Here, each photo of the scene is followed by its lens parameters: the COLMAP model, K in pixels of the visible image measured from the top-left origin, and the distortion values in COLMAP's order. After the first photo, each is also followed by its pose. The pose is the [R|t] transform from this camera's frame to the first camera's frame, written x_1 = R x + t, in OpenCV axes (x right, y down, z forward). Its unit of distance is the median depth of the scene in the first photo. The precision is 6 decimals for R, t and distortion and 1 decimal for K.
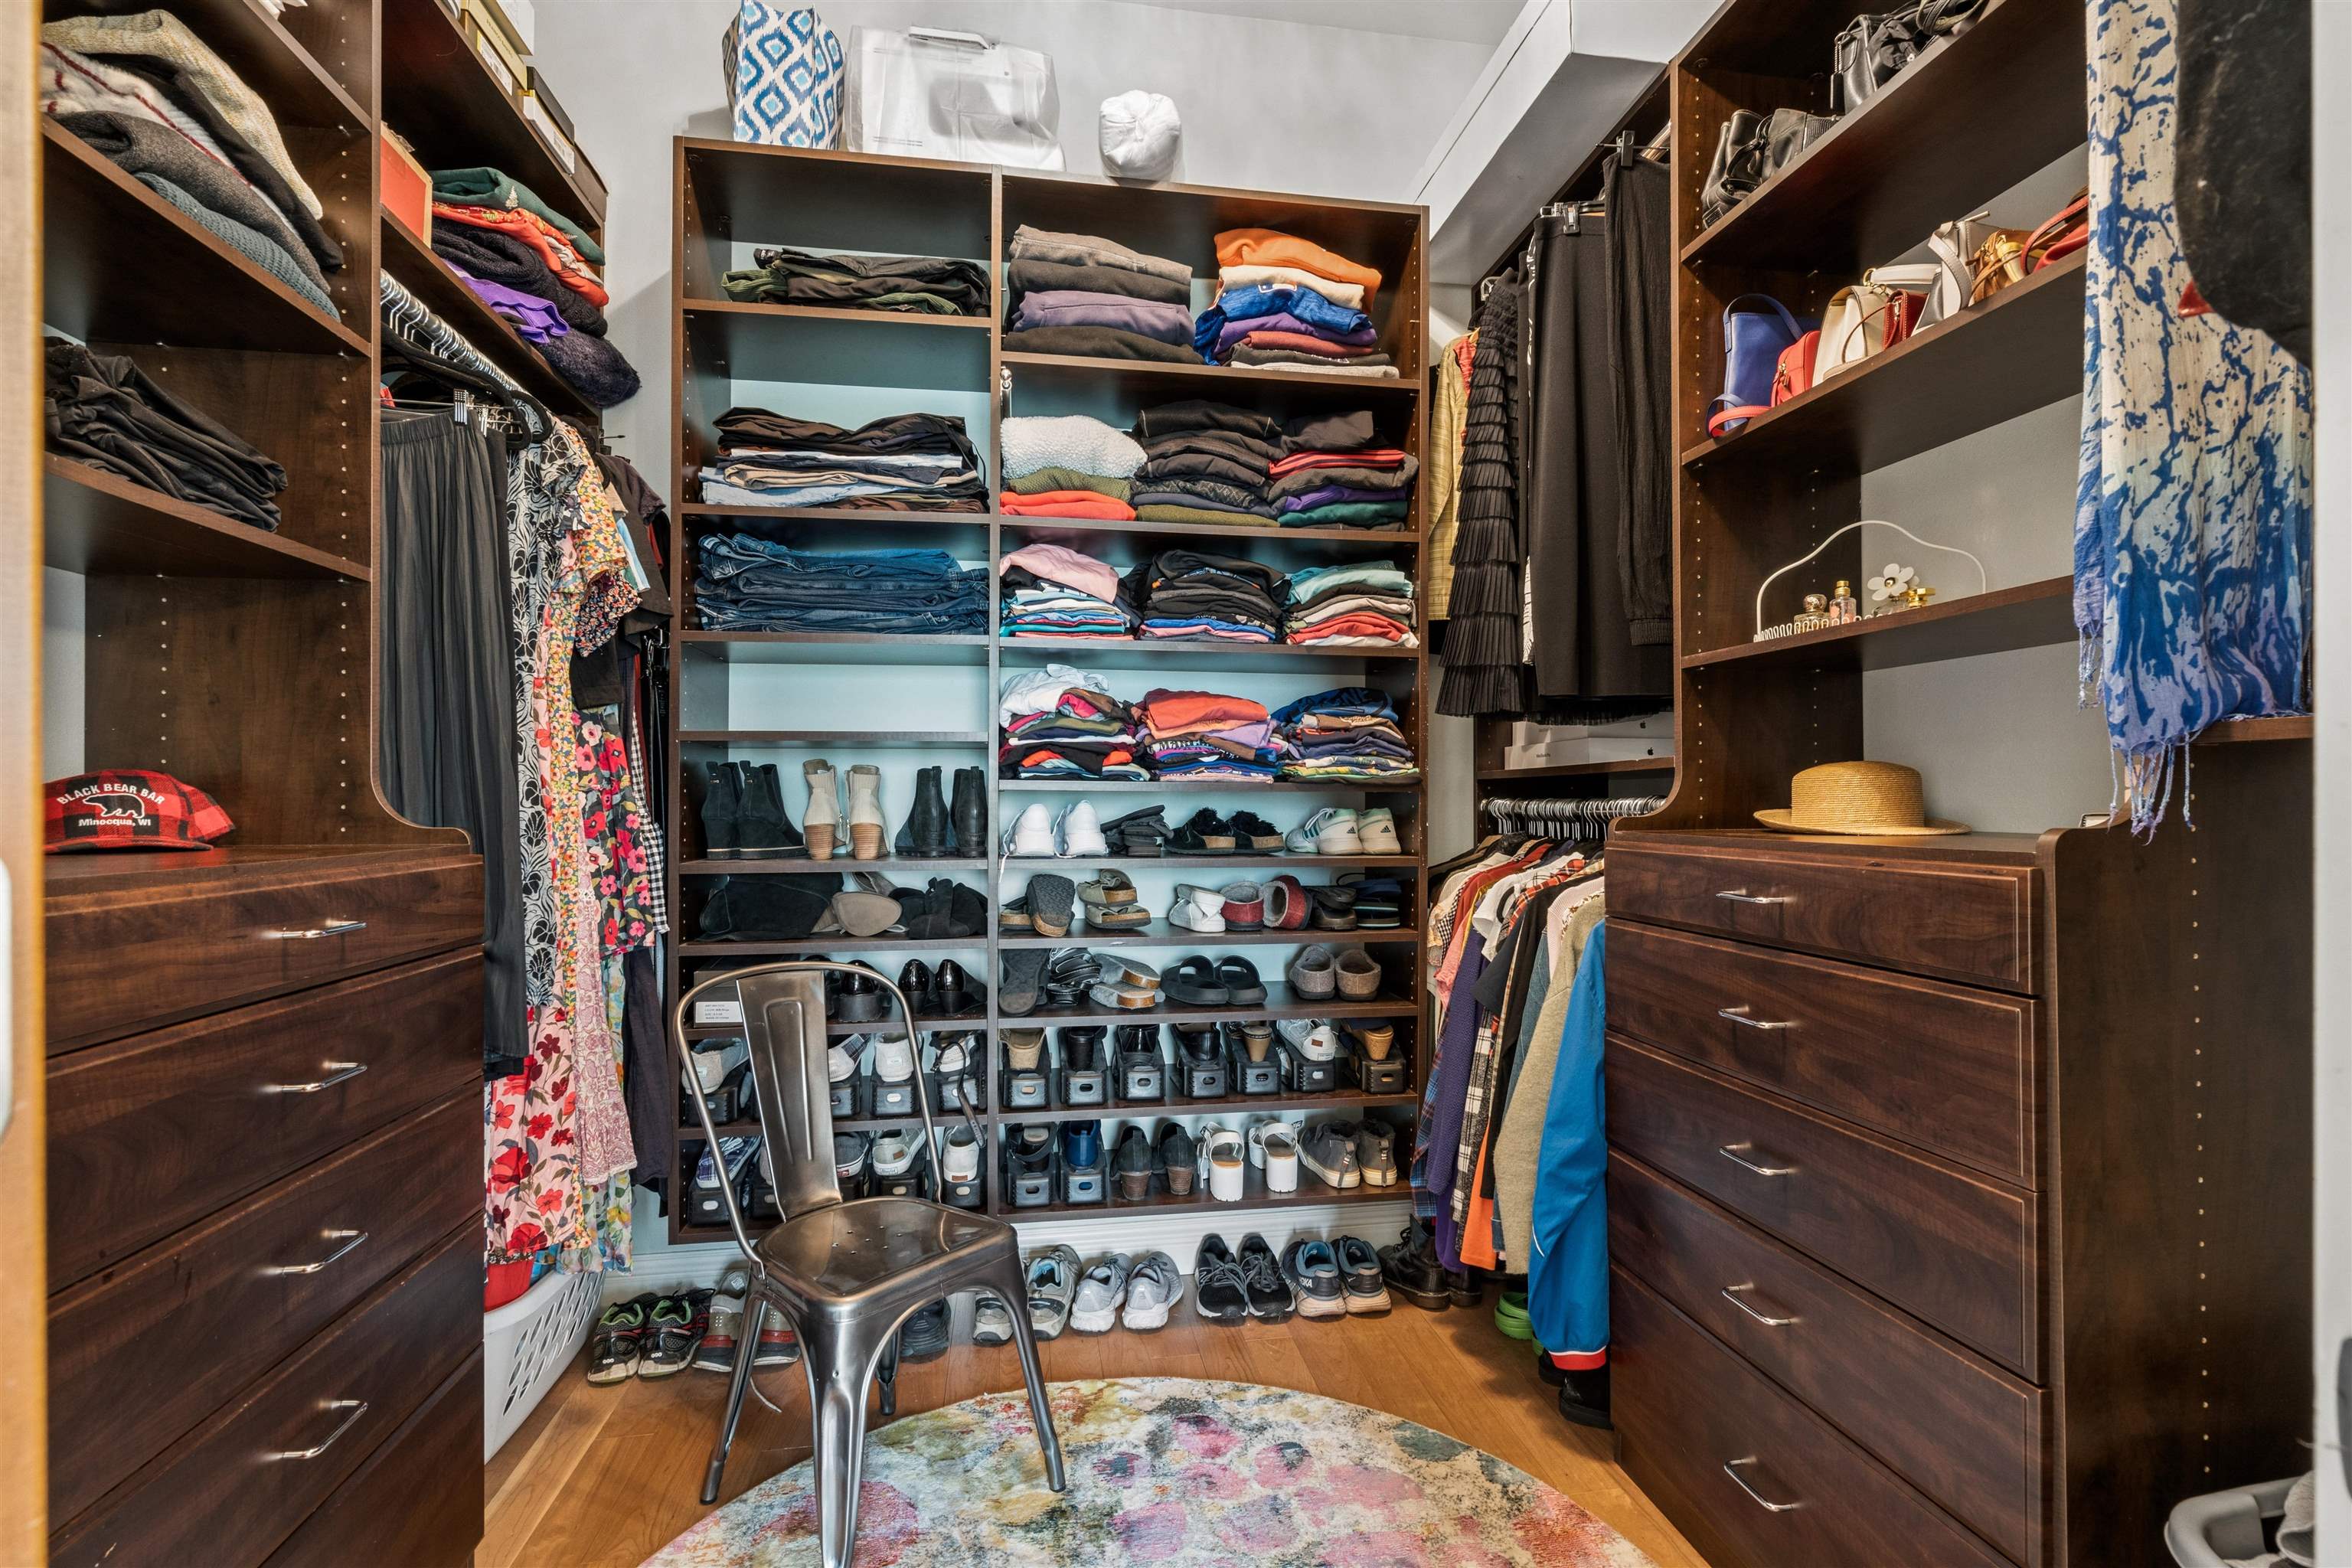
lens RADIAL K [[1063.1, 0, 1185.7], [0, 1063.1, 798.3], [0, 0, 1]] dist [-0.005435, 0.000758]
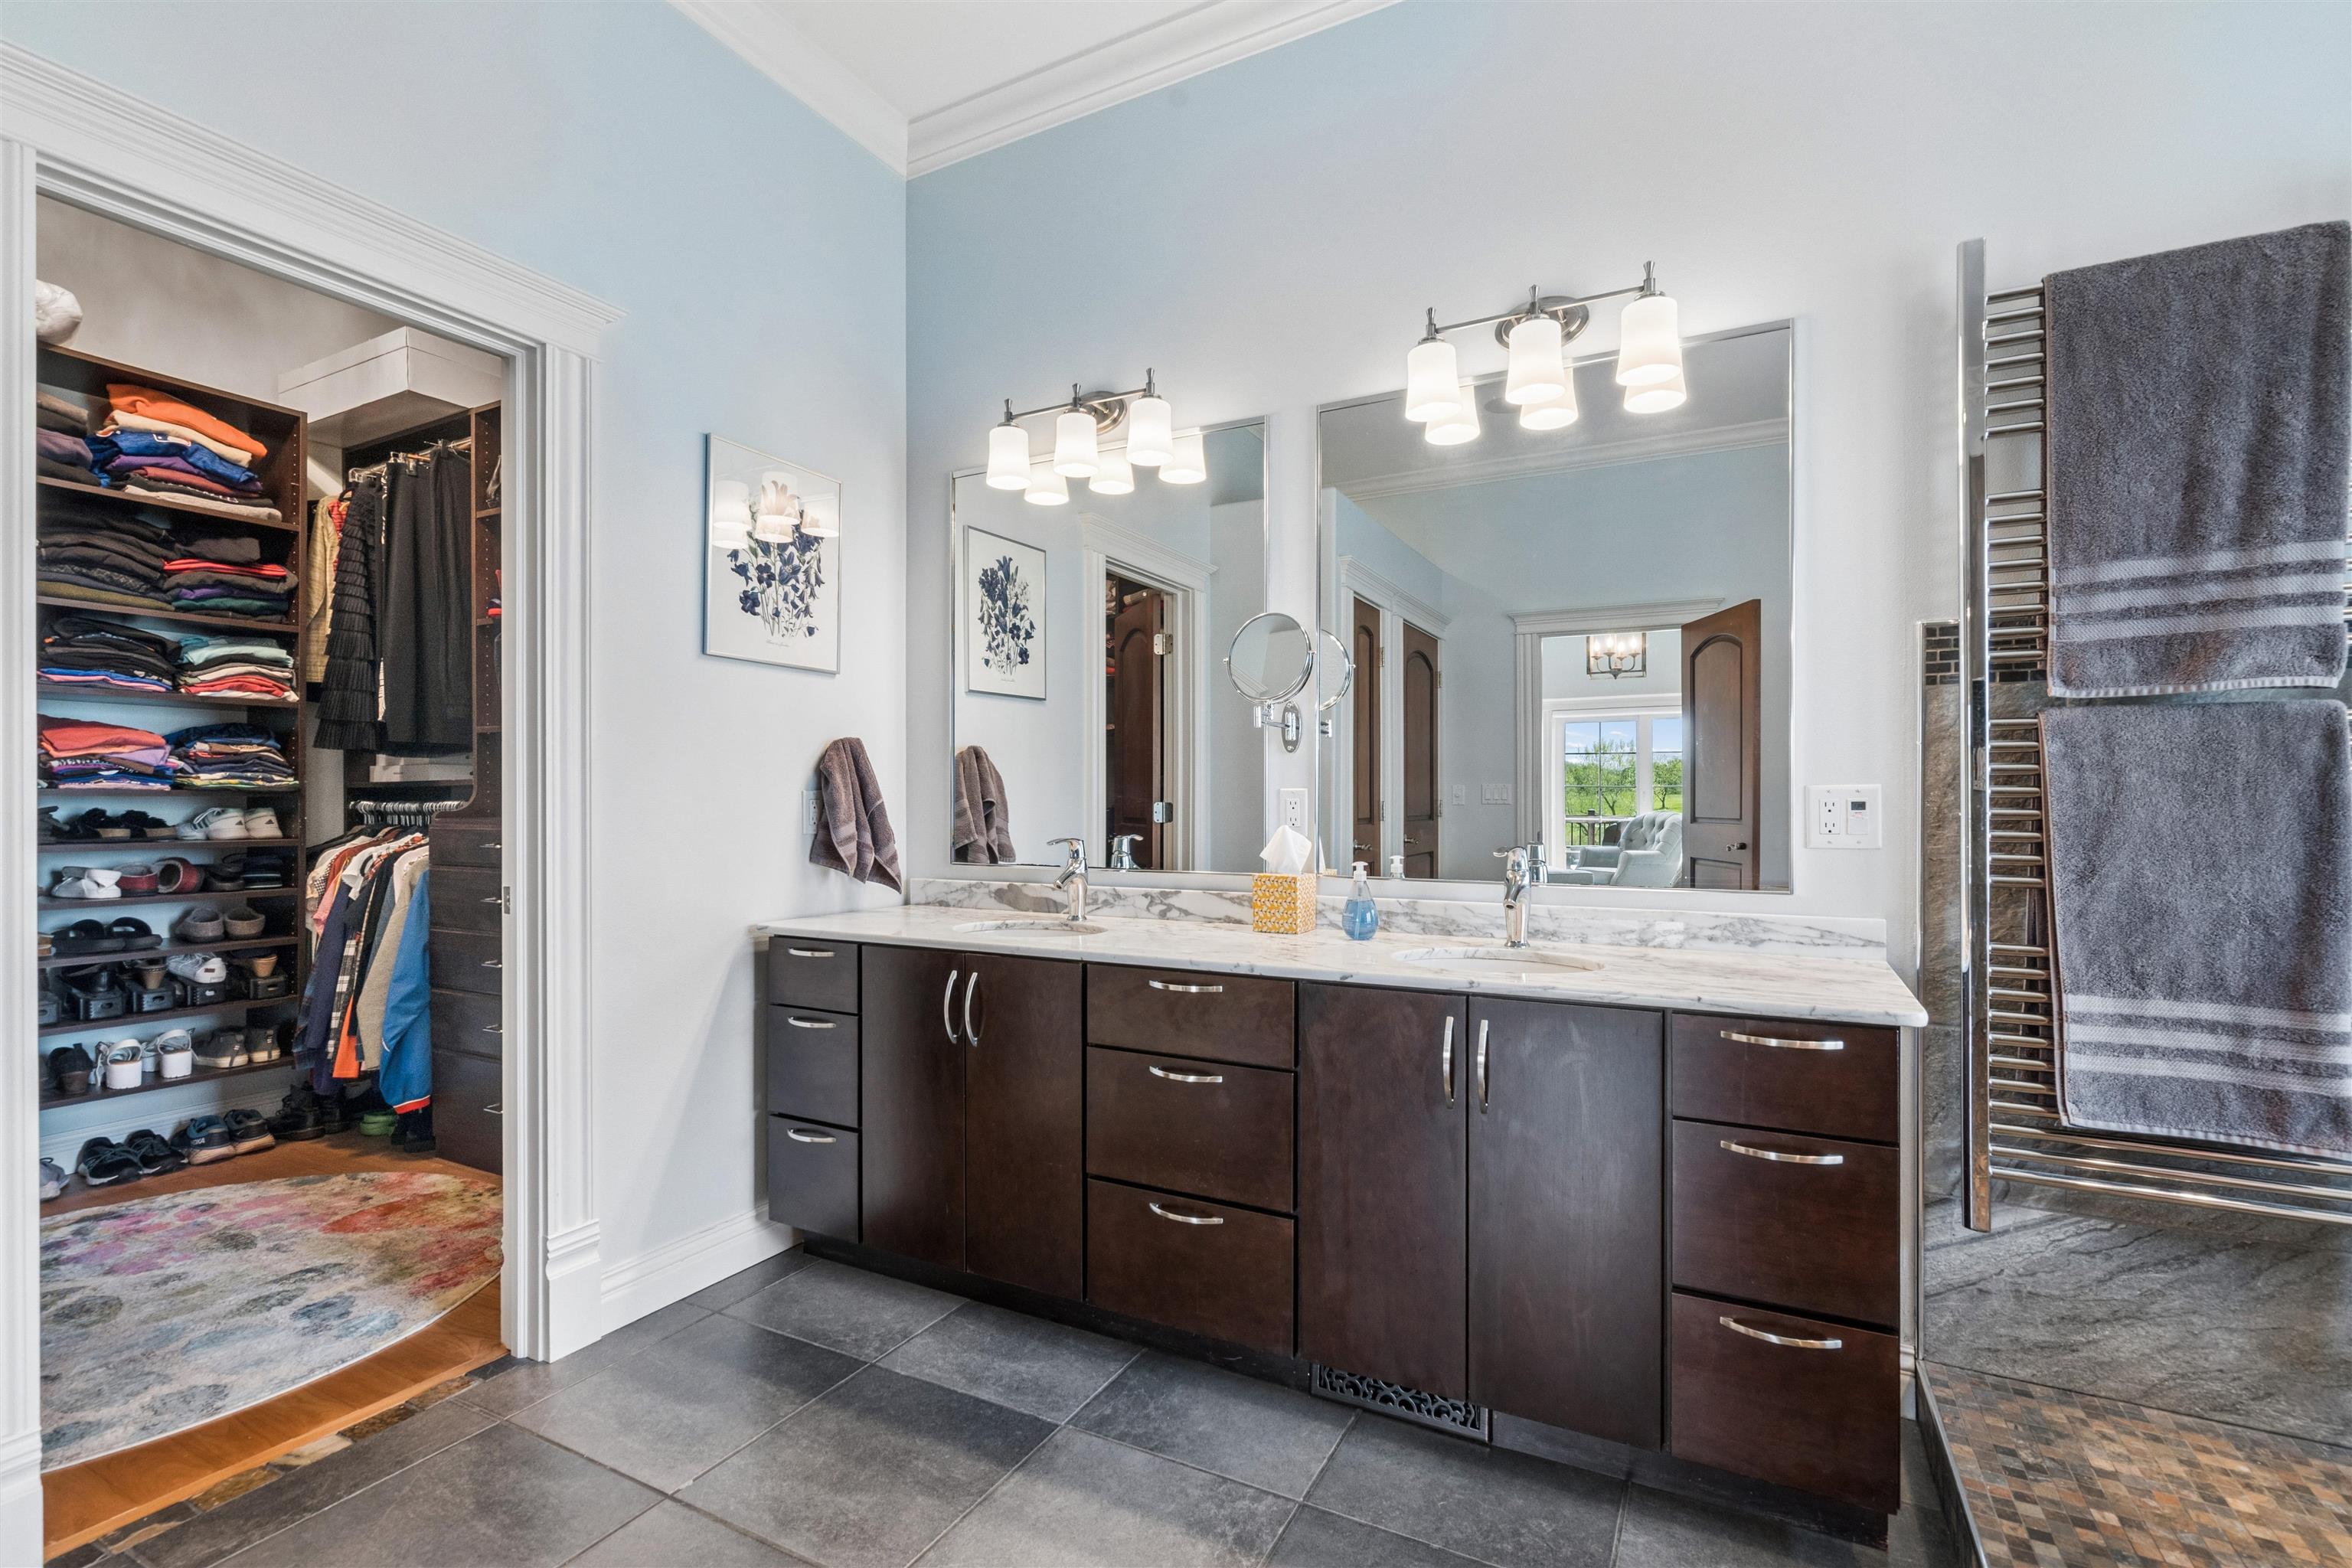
lens RADIAL K [[1063.1, 0, 1193.6], [0, 1063.1, 802.4], [0, 0, 1]] dist [-0.005435, 0.000758]
pose [[0.596099, -0.000798, 0.802911, -0.234738], [0.000336, 1.000000, 0.000744, 0.001482], [-0.802911, -0.000173, 0.596099, -0.933340]]
